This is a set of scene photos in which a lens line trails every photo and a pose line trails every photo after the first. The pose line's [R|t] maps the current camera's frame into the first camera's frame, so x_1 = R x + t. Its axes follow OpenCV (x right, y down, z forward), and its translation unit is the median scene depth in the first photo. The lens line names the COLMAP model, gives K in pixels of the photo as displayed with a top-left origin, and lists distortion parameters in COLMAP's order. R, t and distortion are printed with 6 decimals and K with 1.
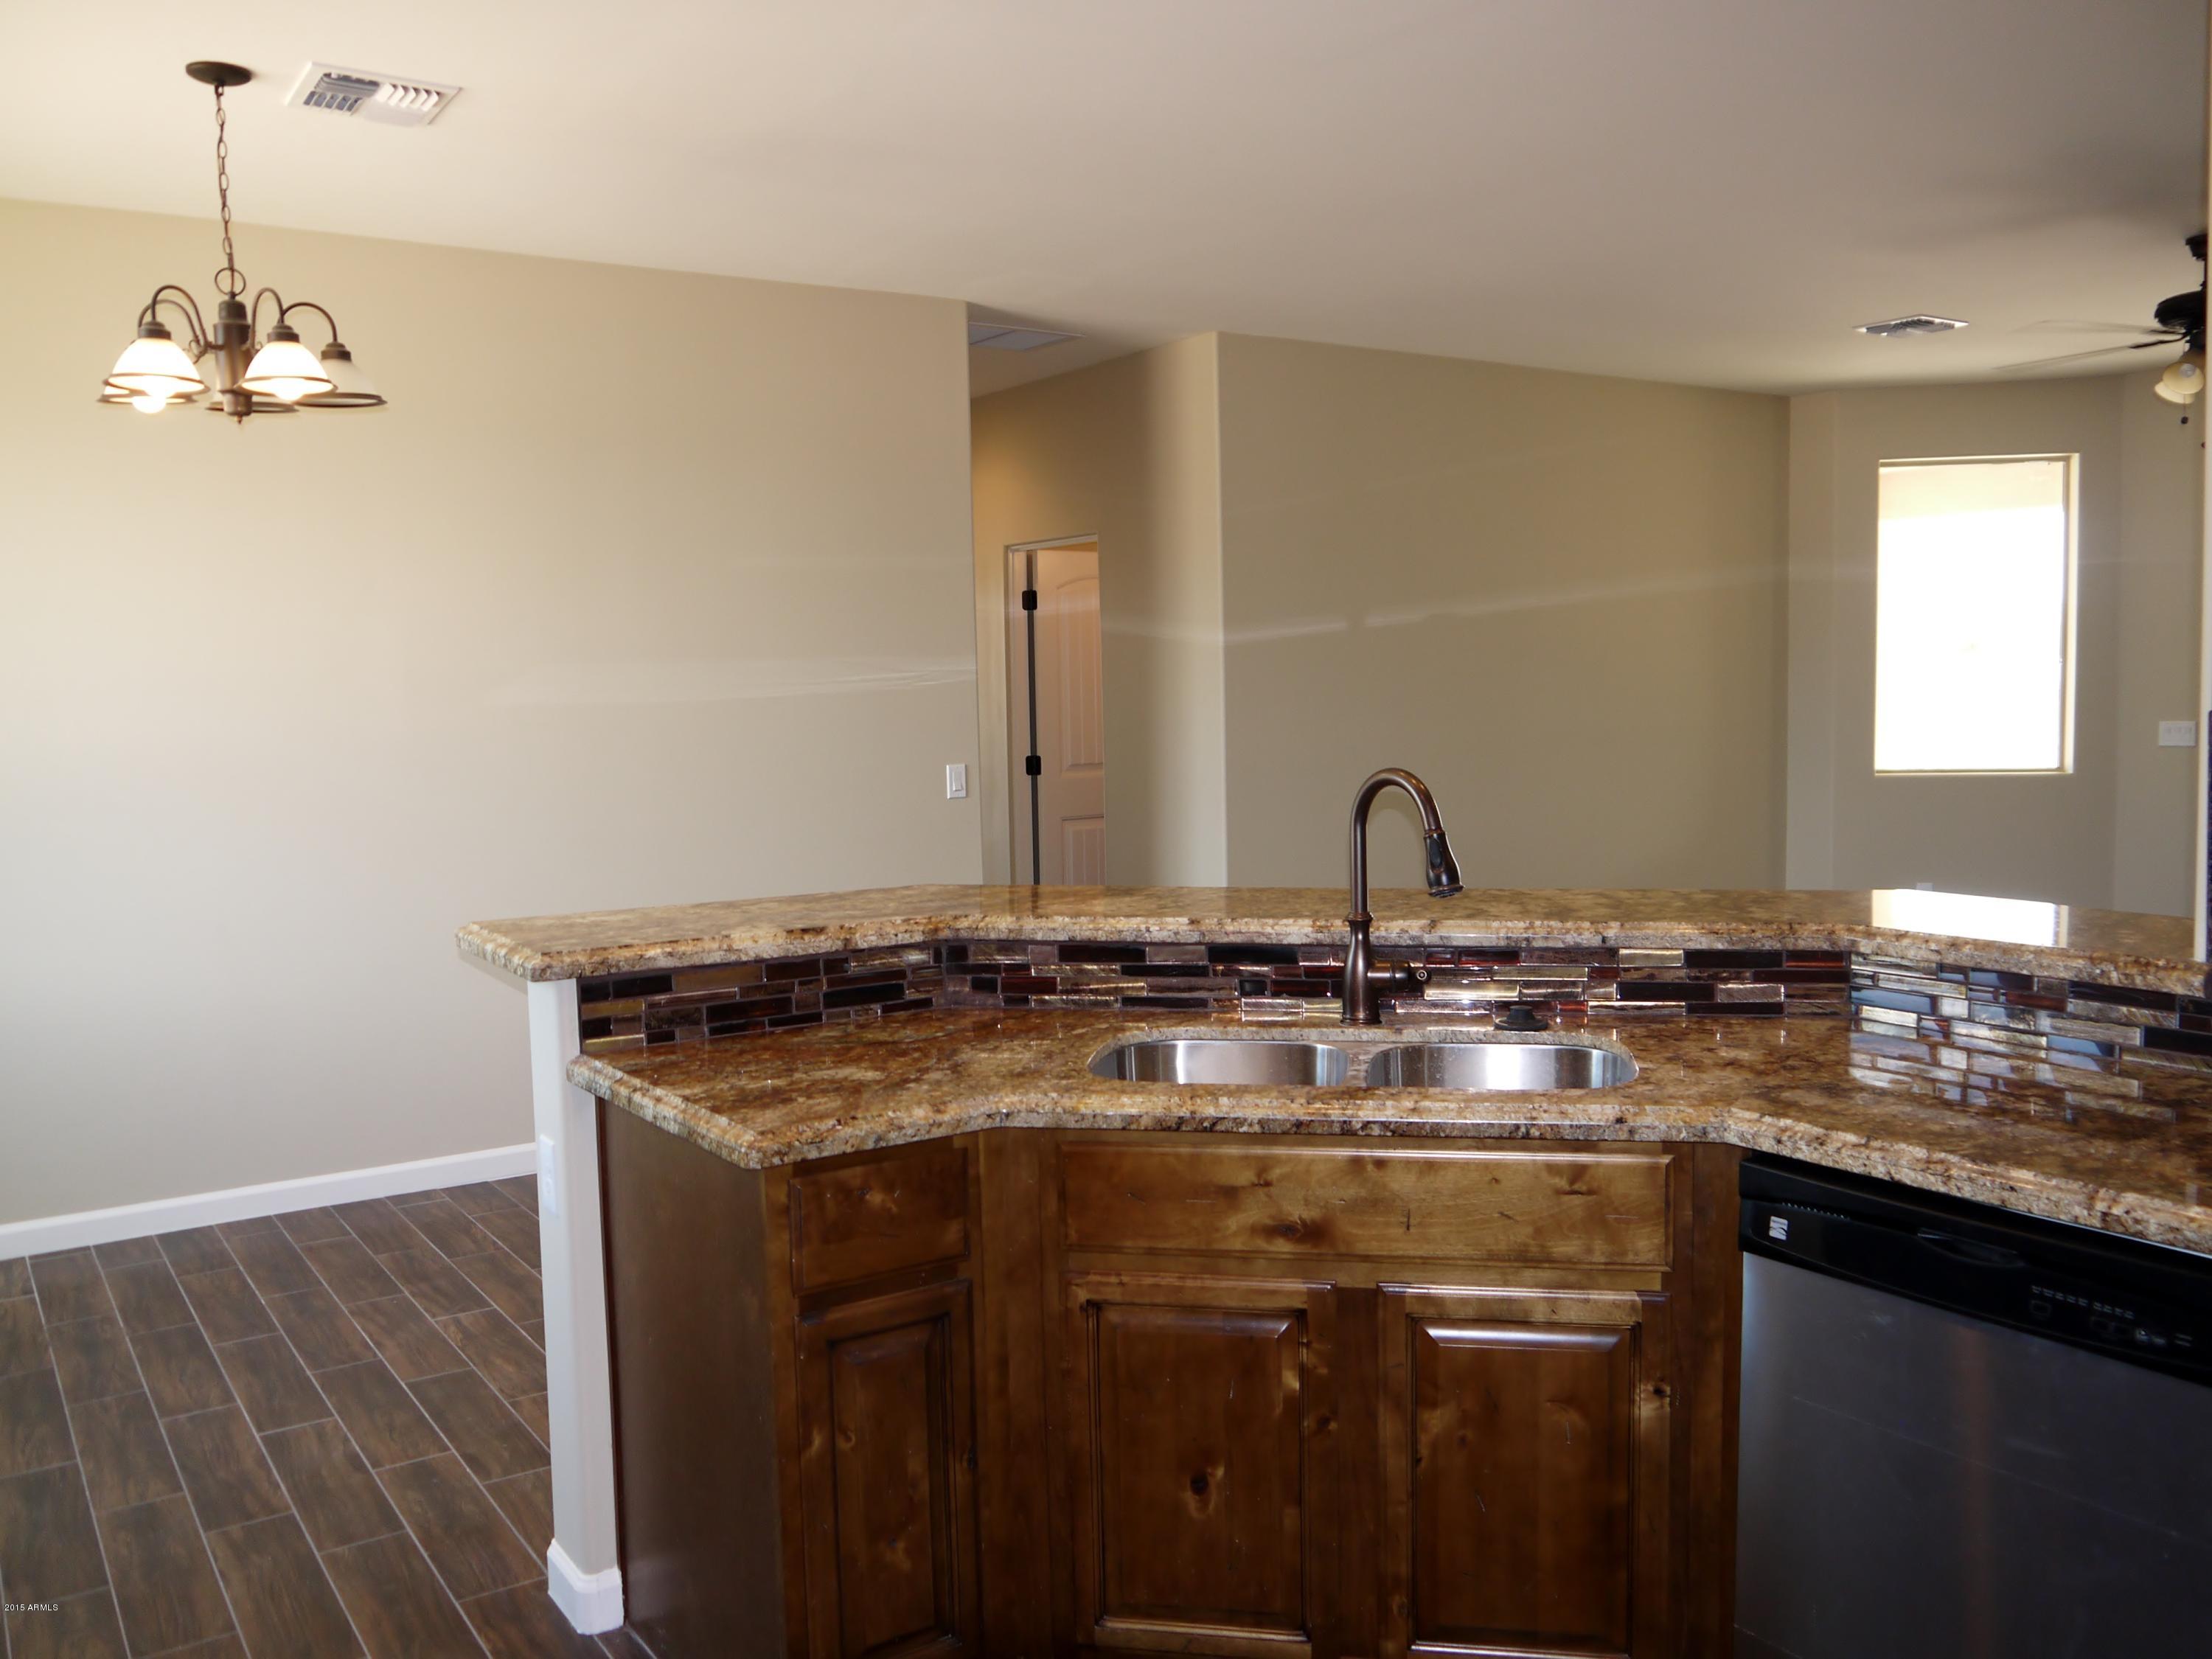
lens RADIAL K [[1836.5, 0, 1107.0], [0, 1836.5, 826.1], [0, 0, 1]] dist [-0.043302, 0.017850]
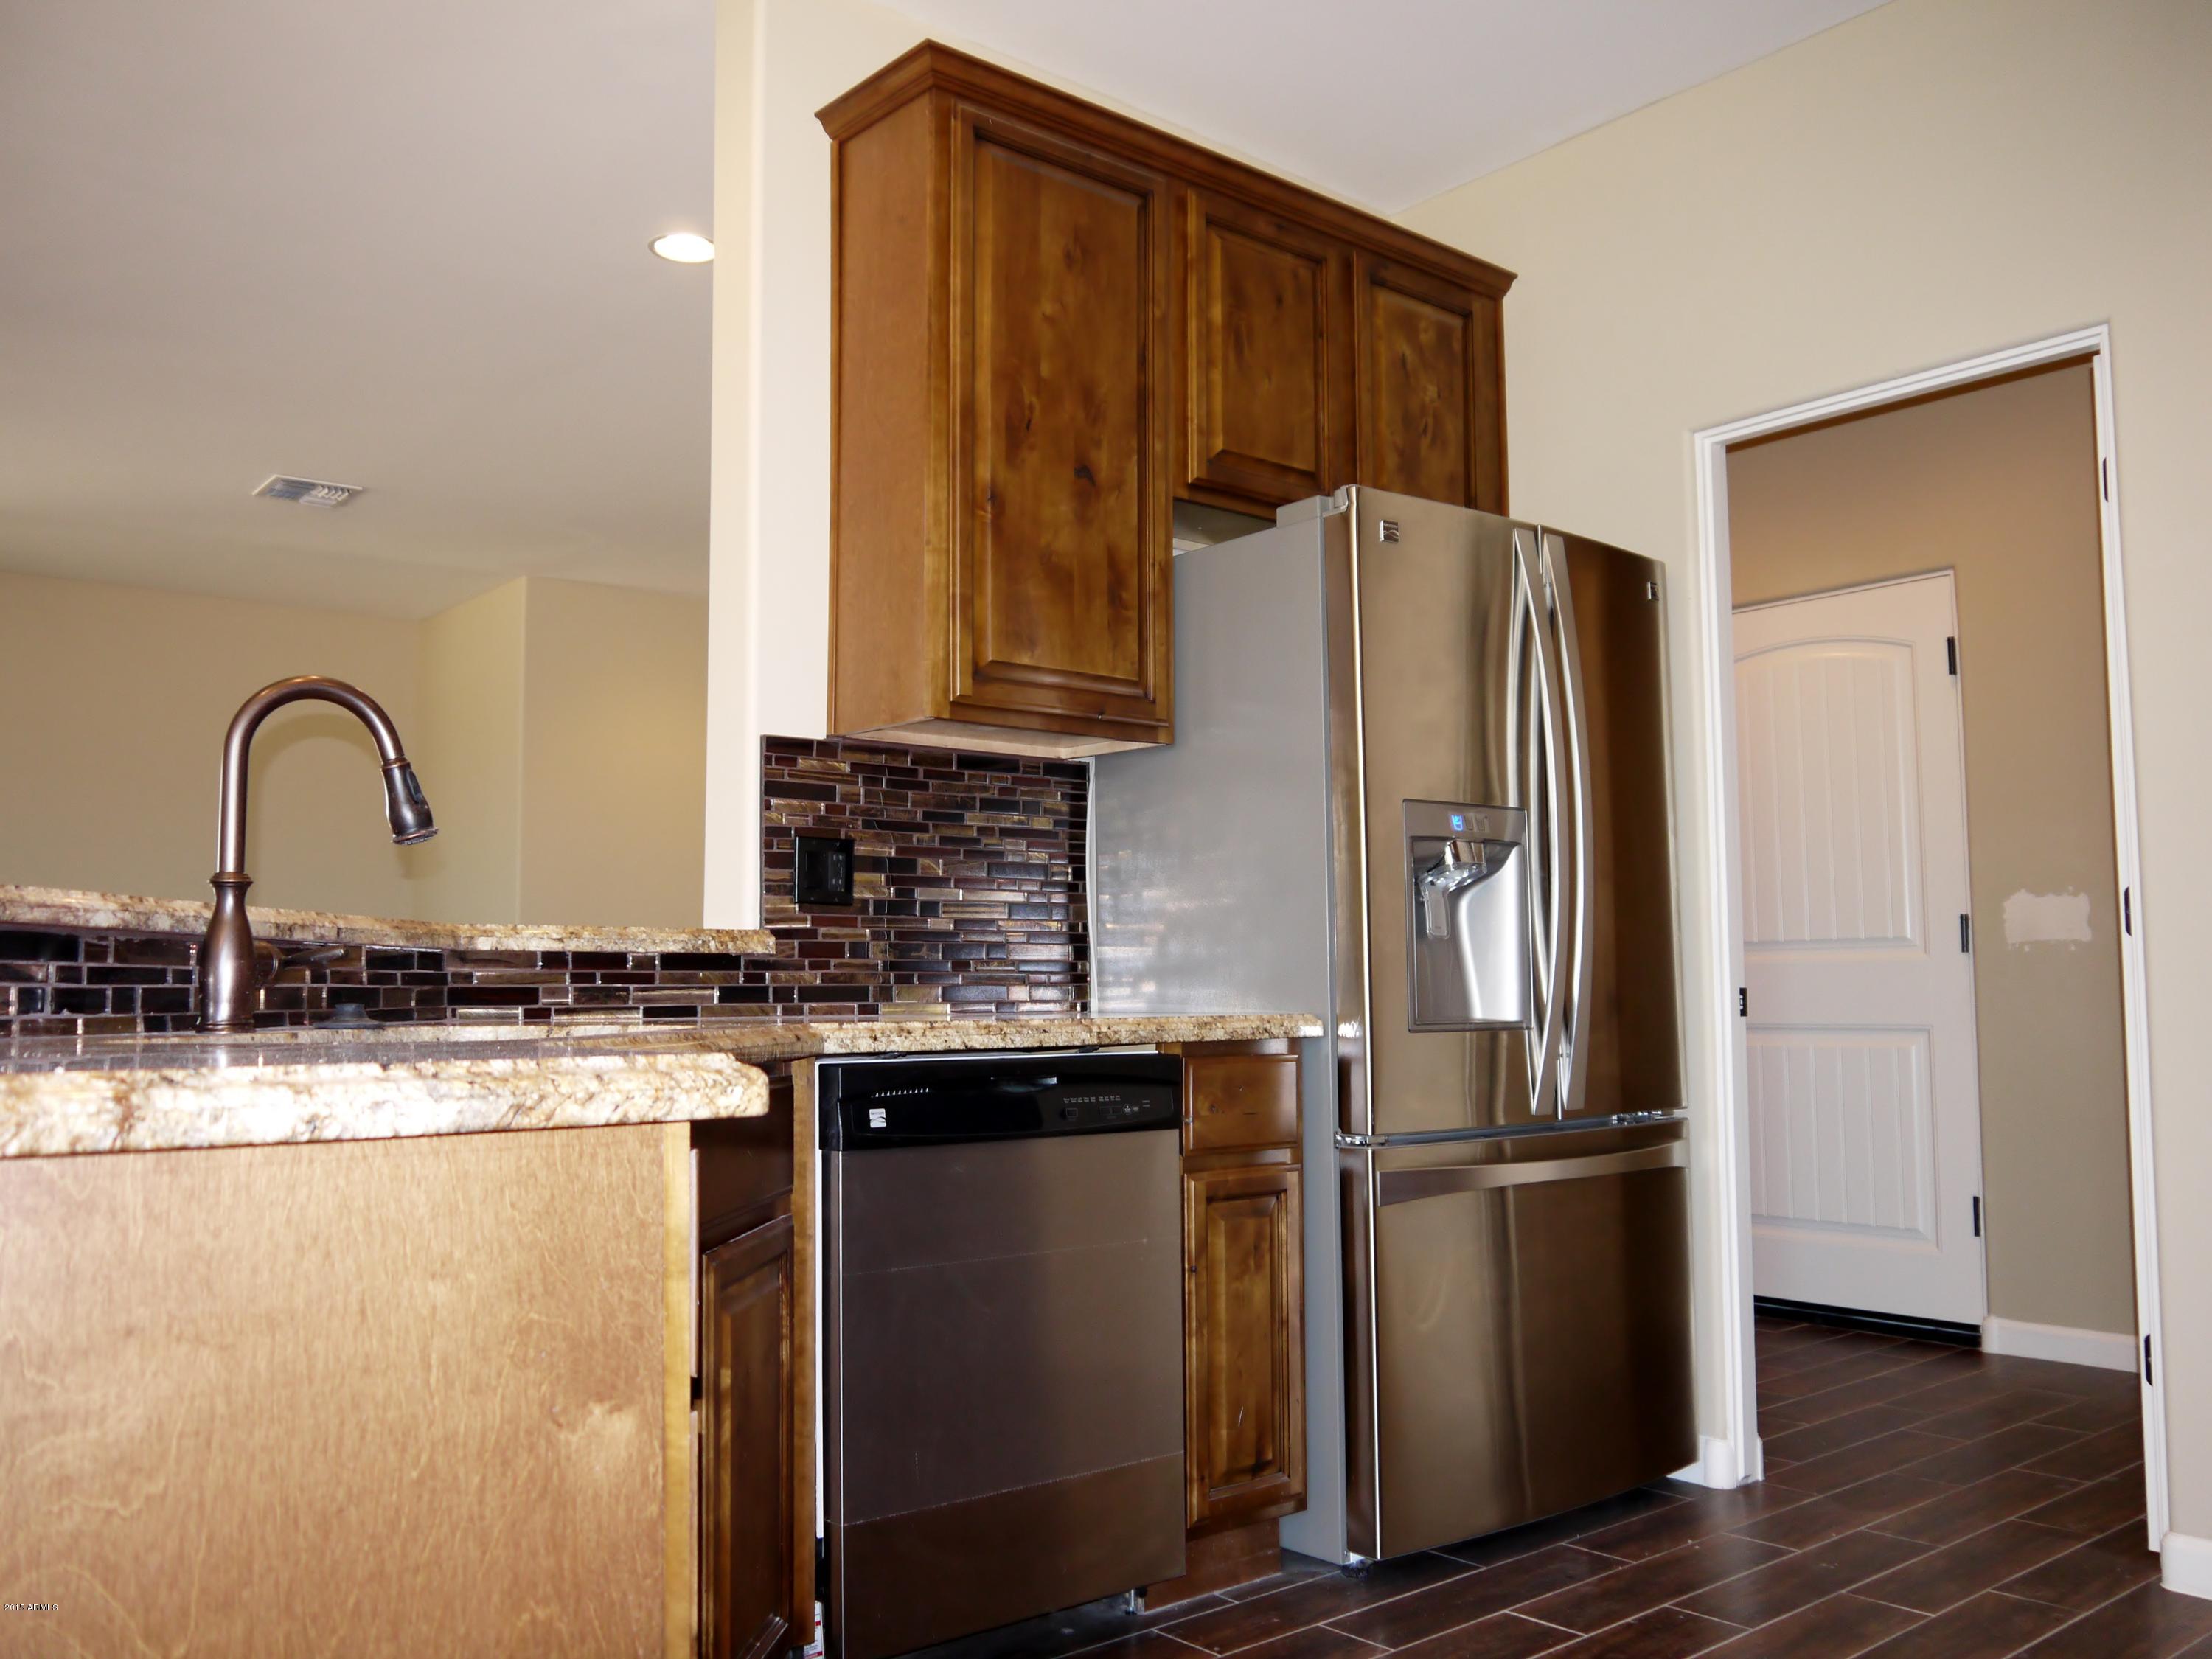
lens RADIAL K [[1836.5, 0, 1088.5], [0, 1836.5, 835.3], [0, 0, 1]] dist [-0.043302, 0.017850]
pose [[-0.101995, 0.107376, 0.988973, -0.765558], [0.086140, 0.991377, -0.098753, 0.168357], [-0.991048, 0.075117, -0.110365, 0.970308]]
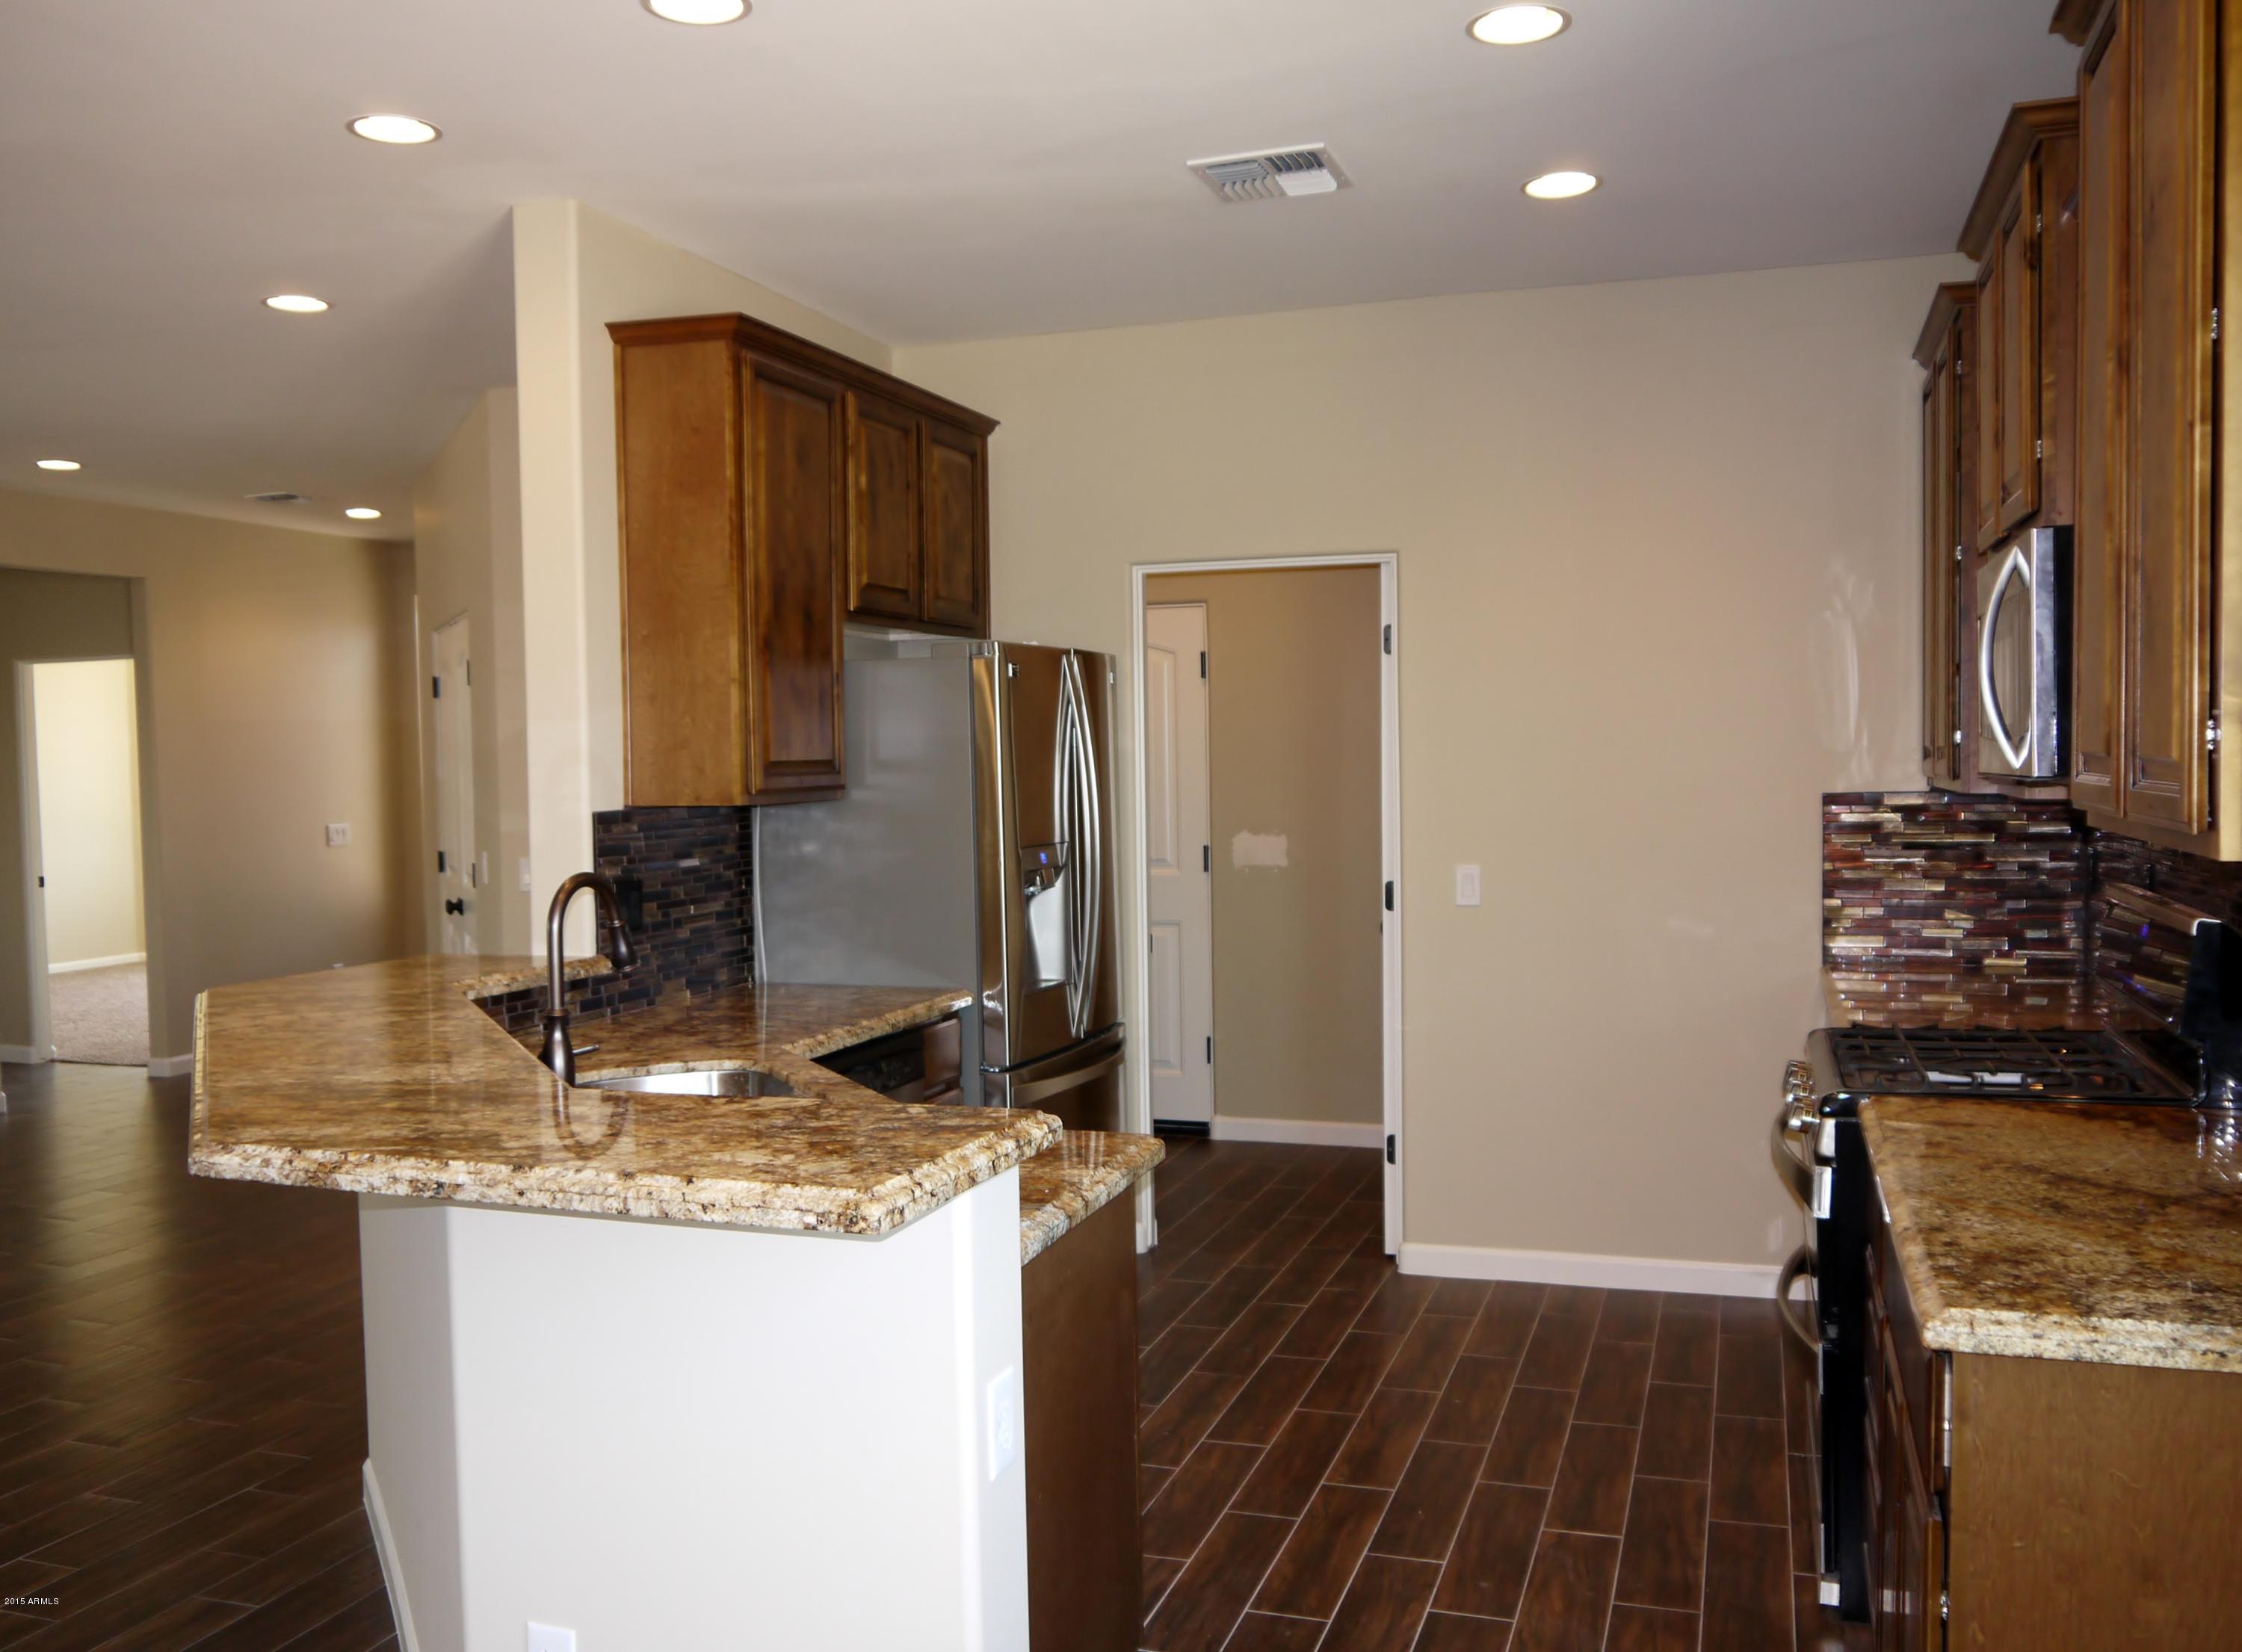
lens RADIAL K [[1906.5, 0, 1136.5], [0, 1906.5, 832.0], [0, 0, 1]] dist [-0.053686, 0.035199]
pose [[-0.614591, -0.005201, 0.788829, -1.152815], [0.087400, 0.993373, 0.074645, -0.081710], [-0.783989, 0.114820, -0.610063, 1.644818]]
